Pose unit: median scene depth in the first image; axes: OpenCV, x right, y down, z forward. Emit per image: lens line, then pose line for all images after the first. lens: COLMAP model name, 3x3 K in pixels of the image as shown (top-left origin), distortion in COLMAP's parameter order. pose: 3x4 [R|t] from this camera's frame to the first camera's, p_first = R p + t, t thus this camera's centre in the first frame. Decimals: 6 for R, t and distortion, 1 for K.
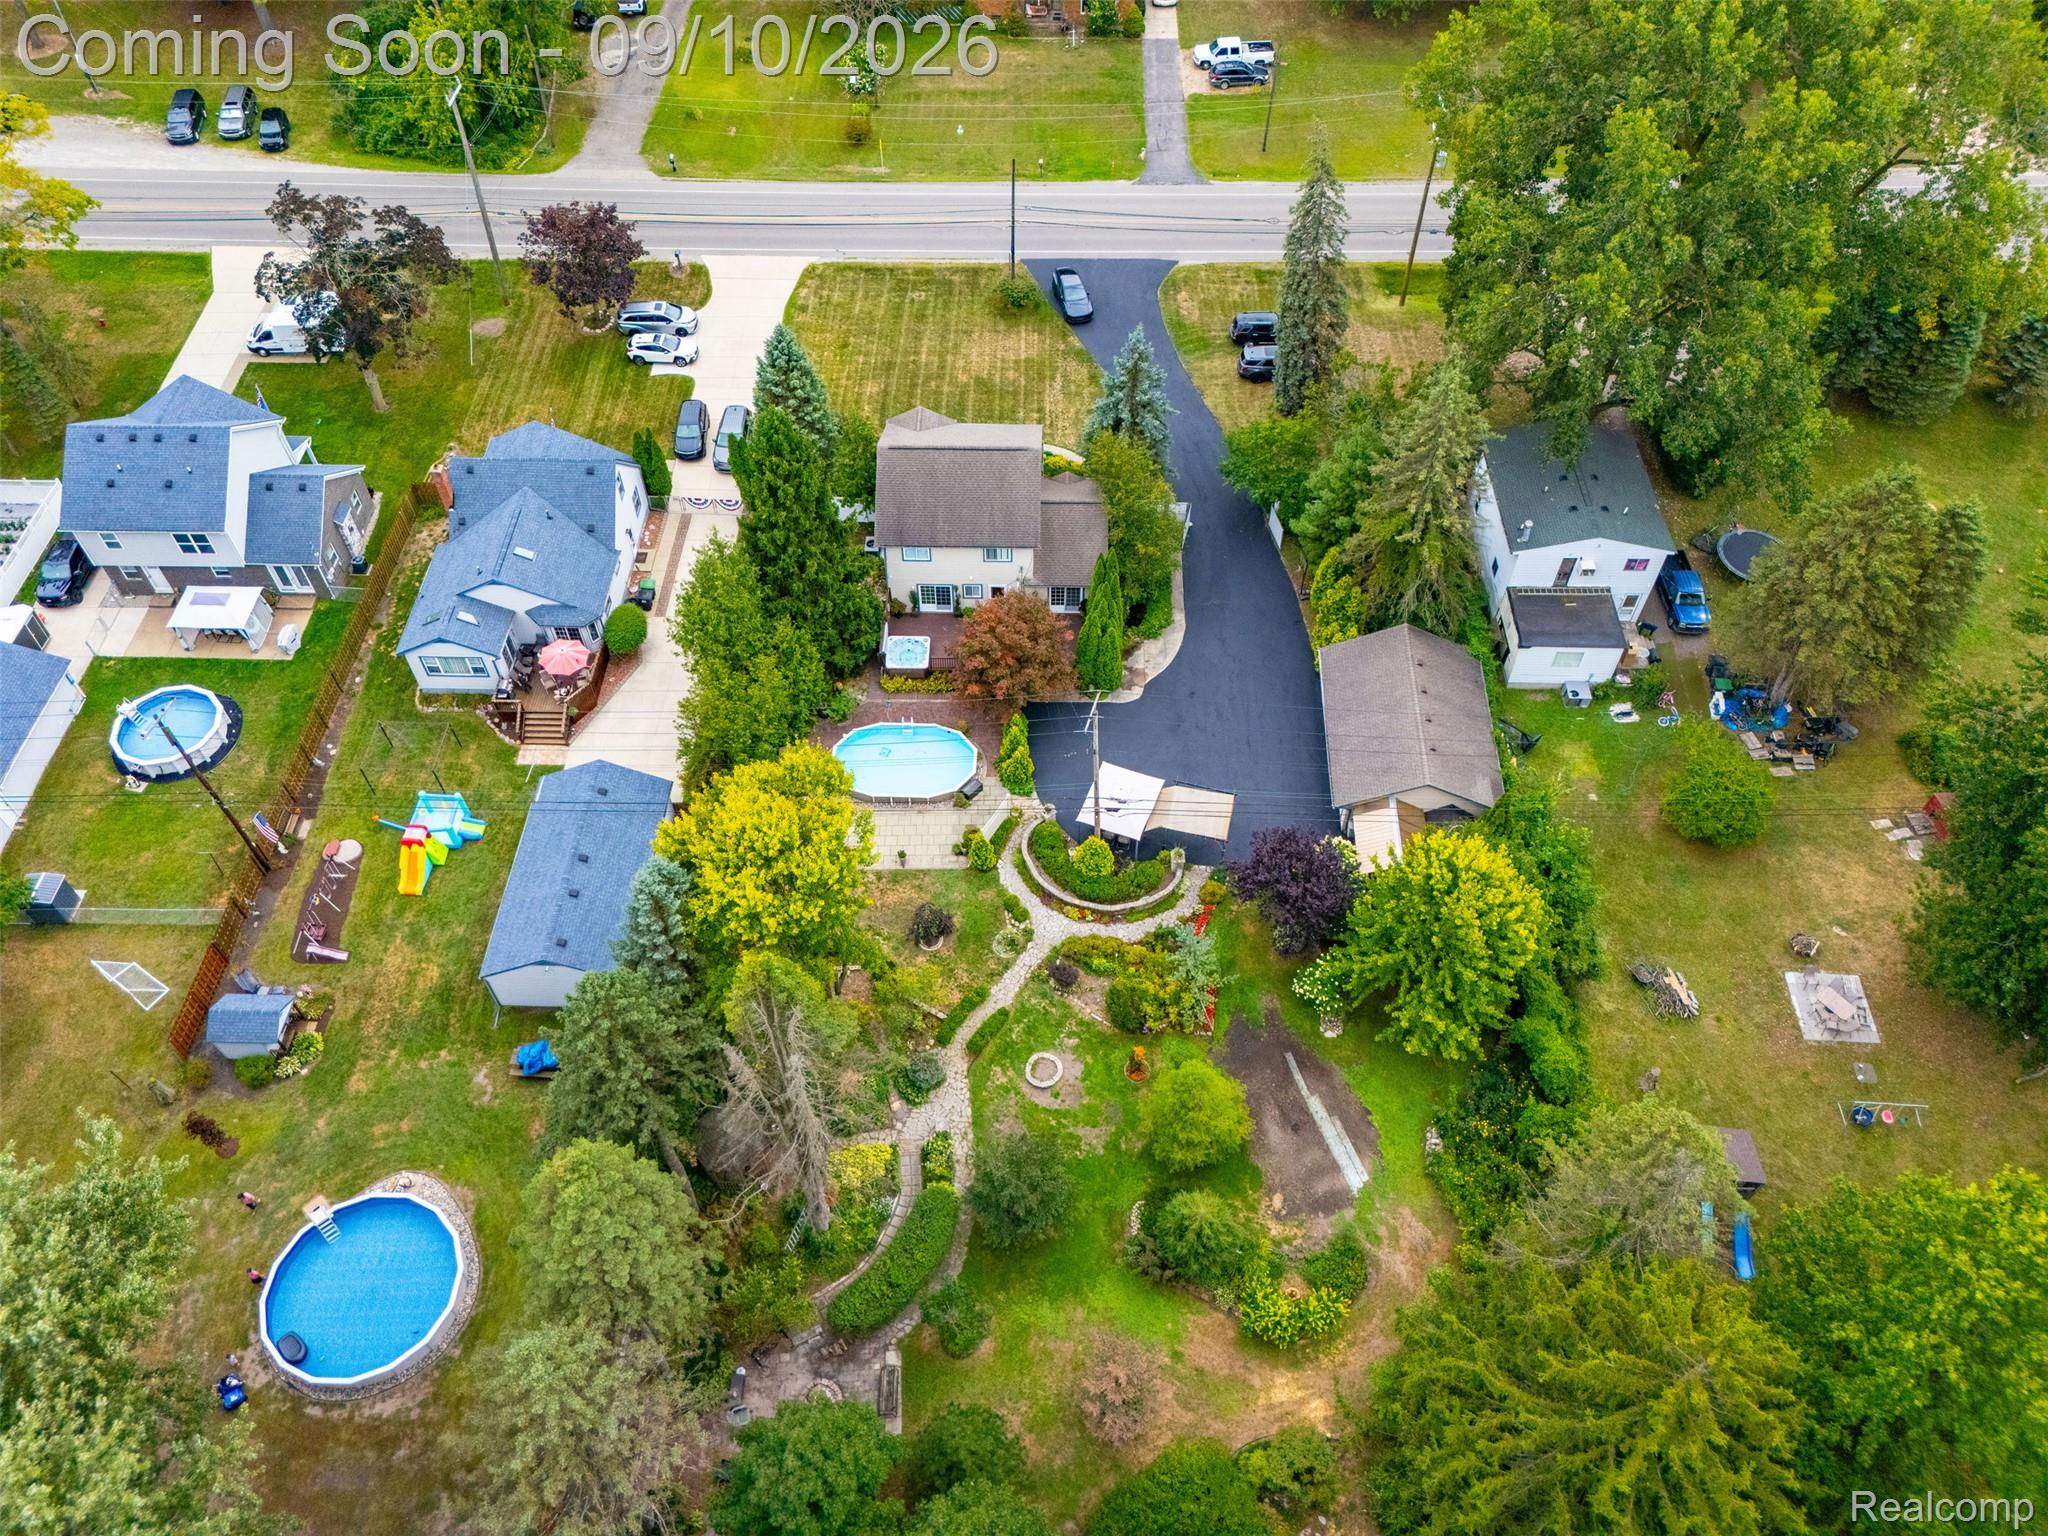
lens RADIAL K [[1510.5, 0, 1024.0], [0, 1510.5, 768.3], [0, 0, 1]] dist [0.062461, -0.051714]
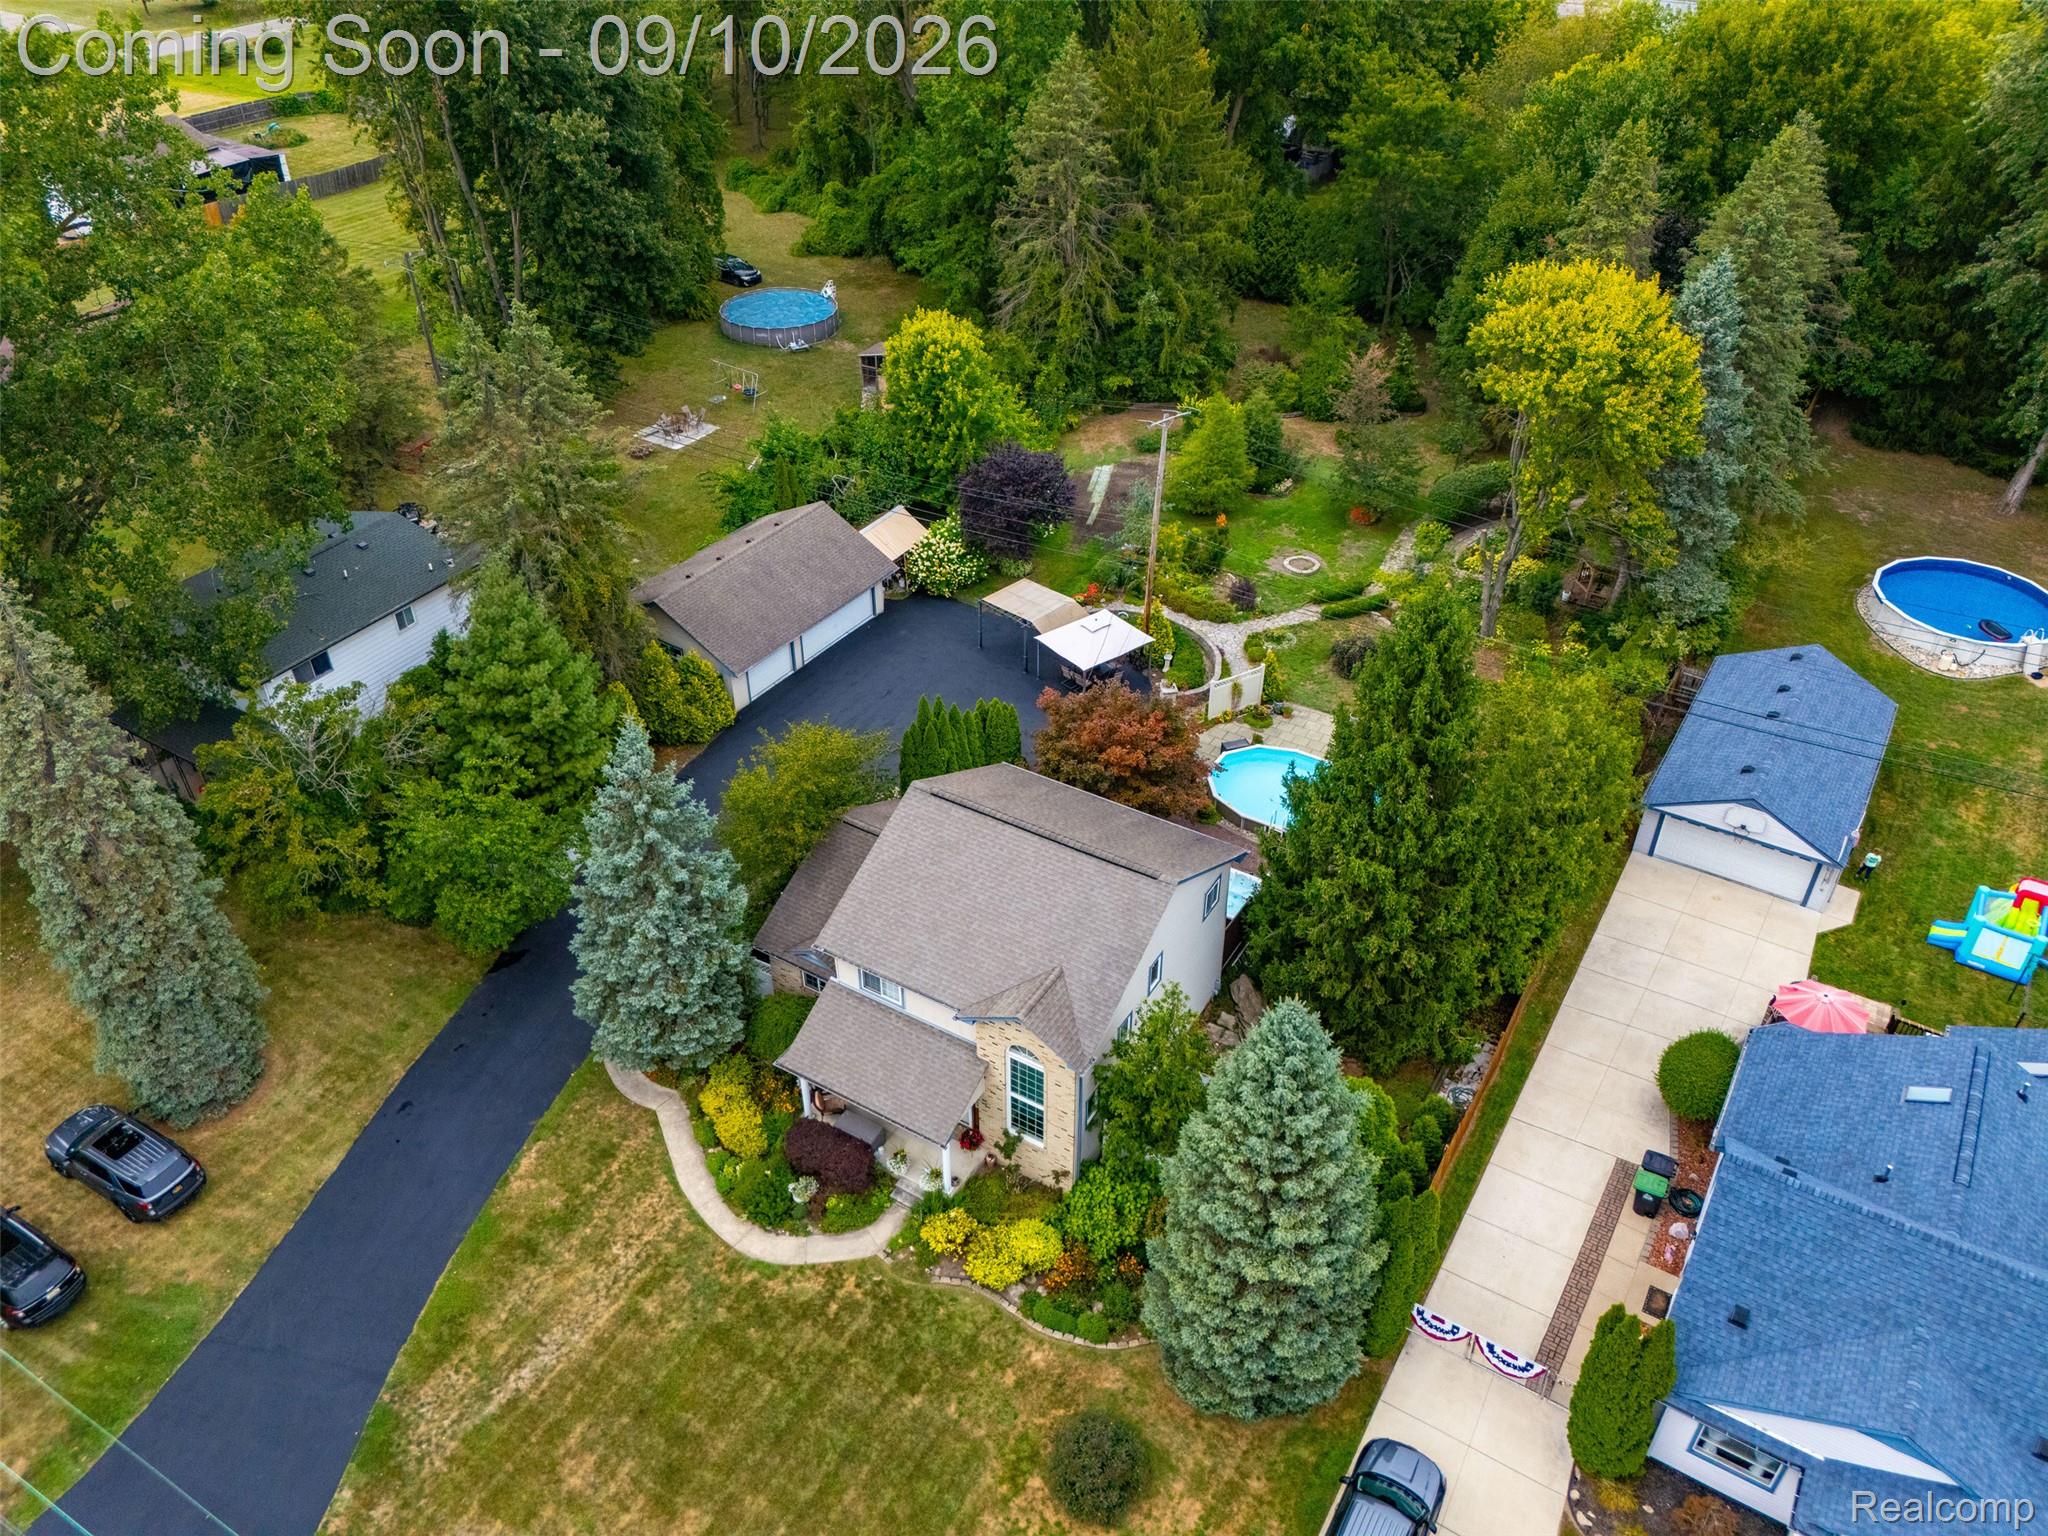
lens RADIAL K [[1510.5, 0, 1027.9], [0, 1510.5, 774.2], [0, 0, 1]] dist [0.062461, -0.051714]
pose [[-0.864774, -0.297097, 0.404845, -0.252395], [0.394721, 0.096206, 0.913750, -0.714410], [-0.310421, 0.949988, 0.034074, 0.989954]]
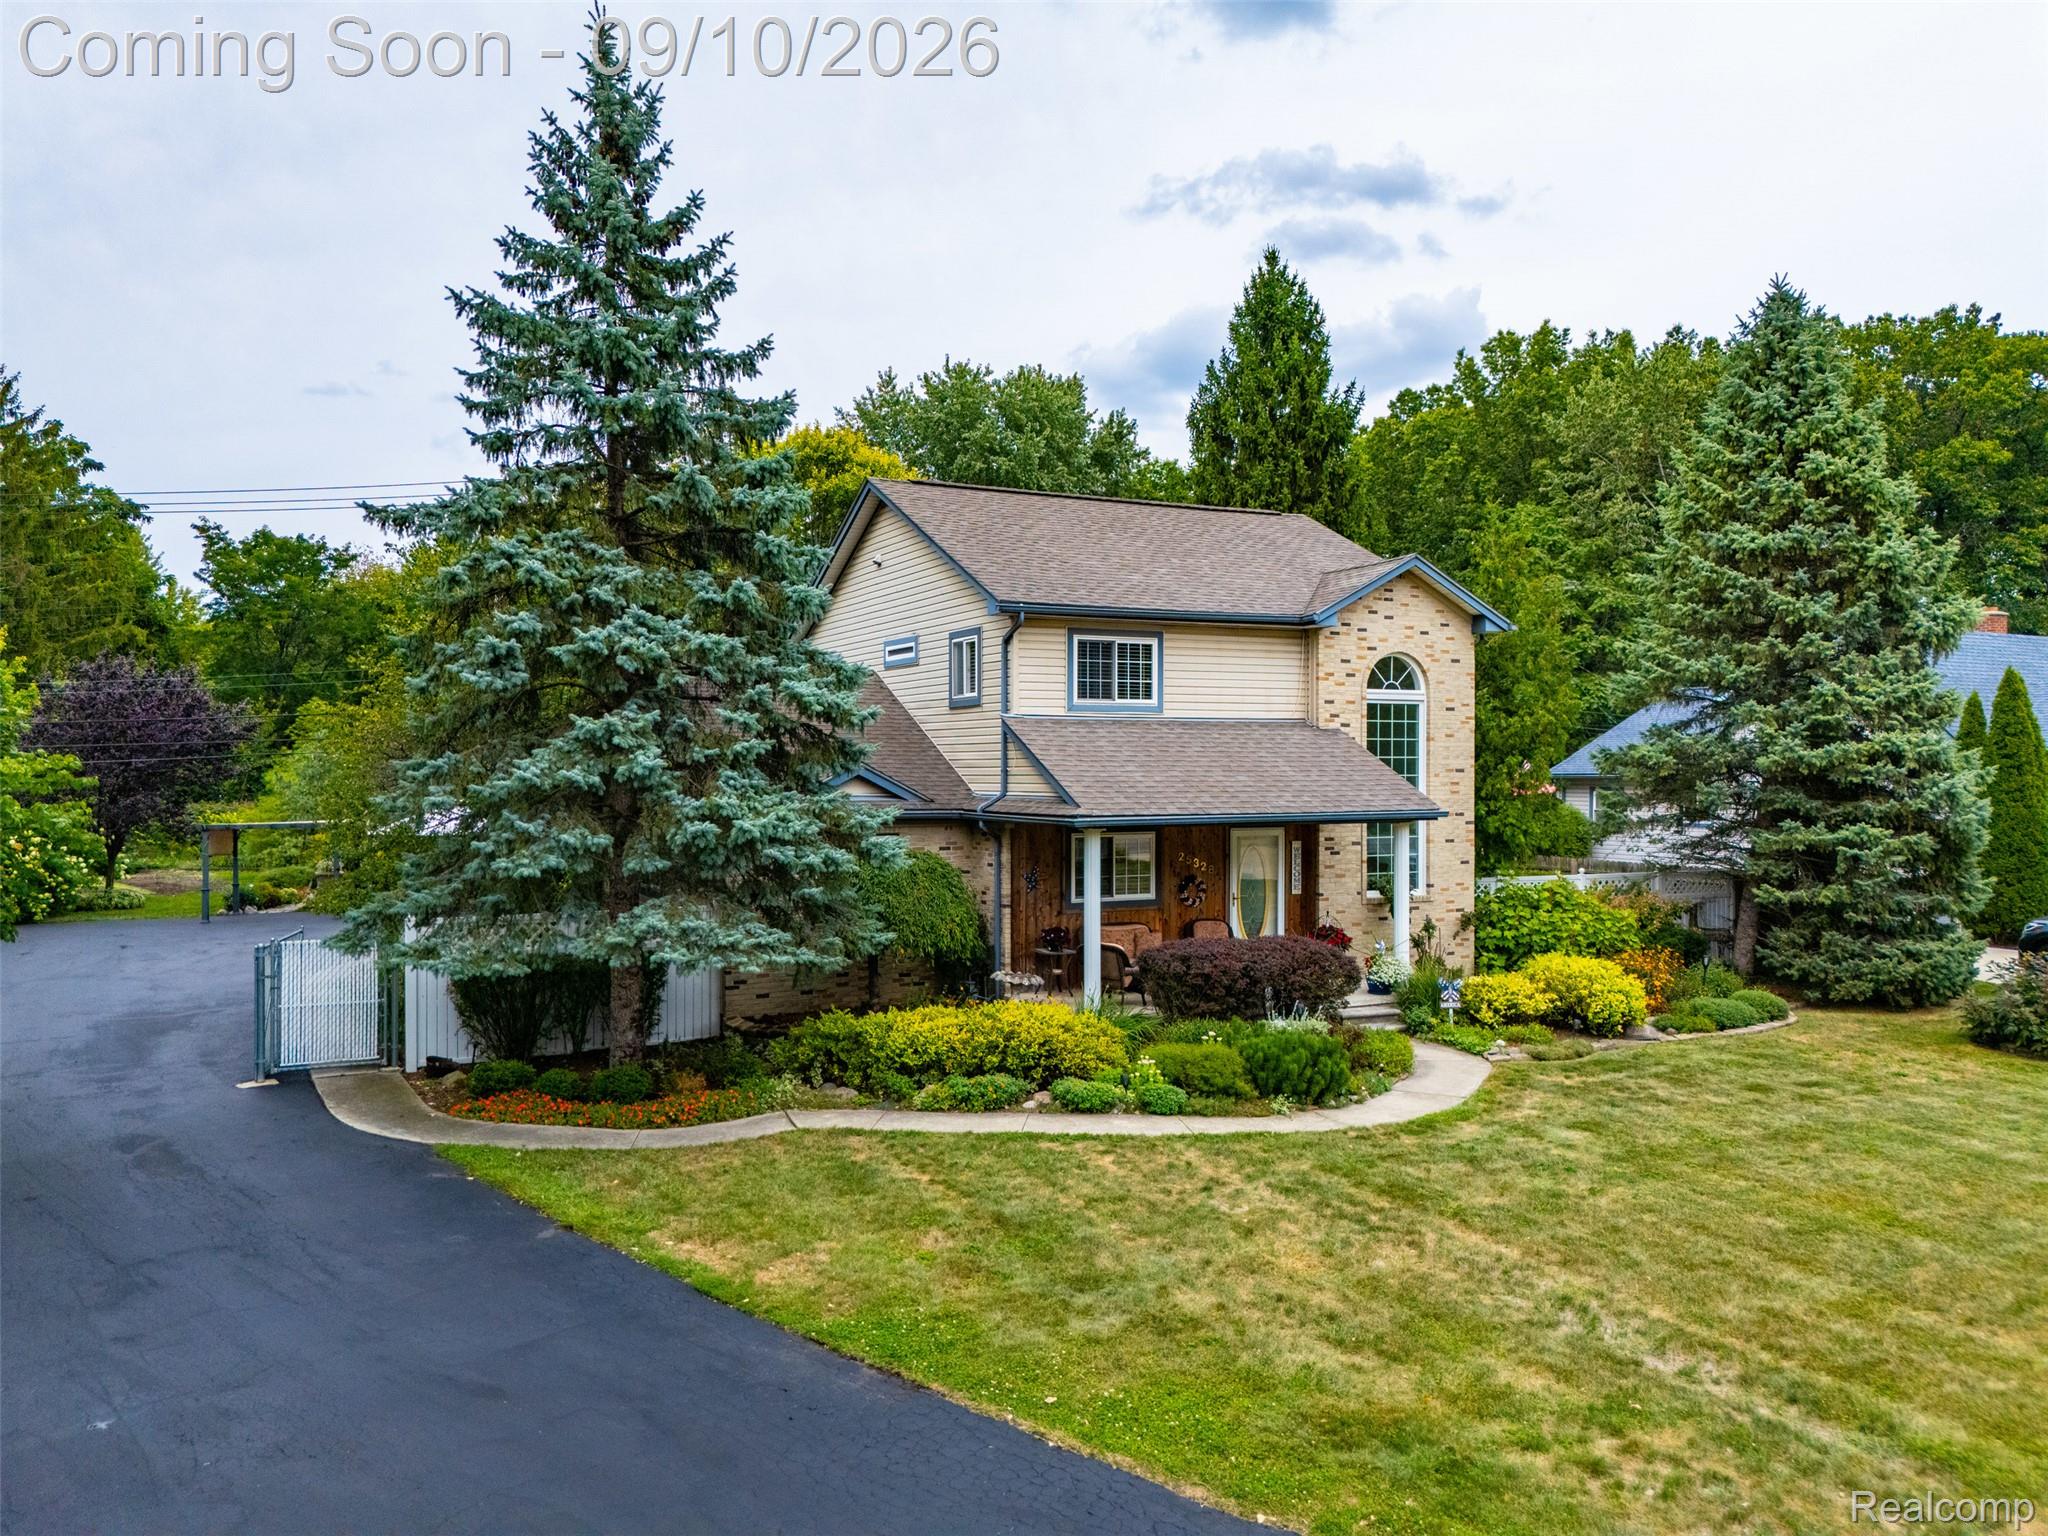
lens RADIAL K [[1510.5, 0, 1029.9], [0, 1510.5, 759.8], [0, 0, 1]] dist [0.062461, -0.051714]
pose [[-0.881867, 0.003150, -0.471487, 0.129349], [-0.363943, 0.631198, 0.684934, -0.407254], [0.299759, 0.775615, -0.555487, 1.253930]]
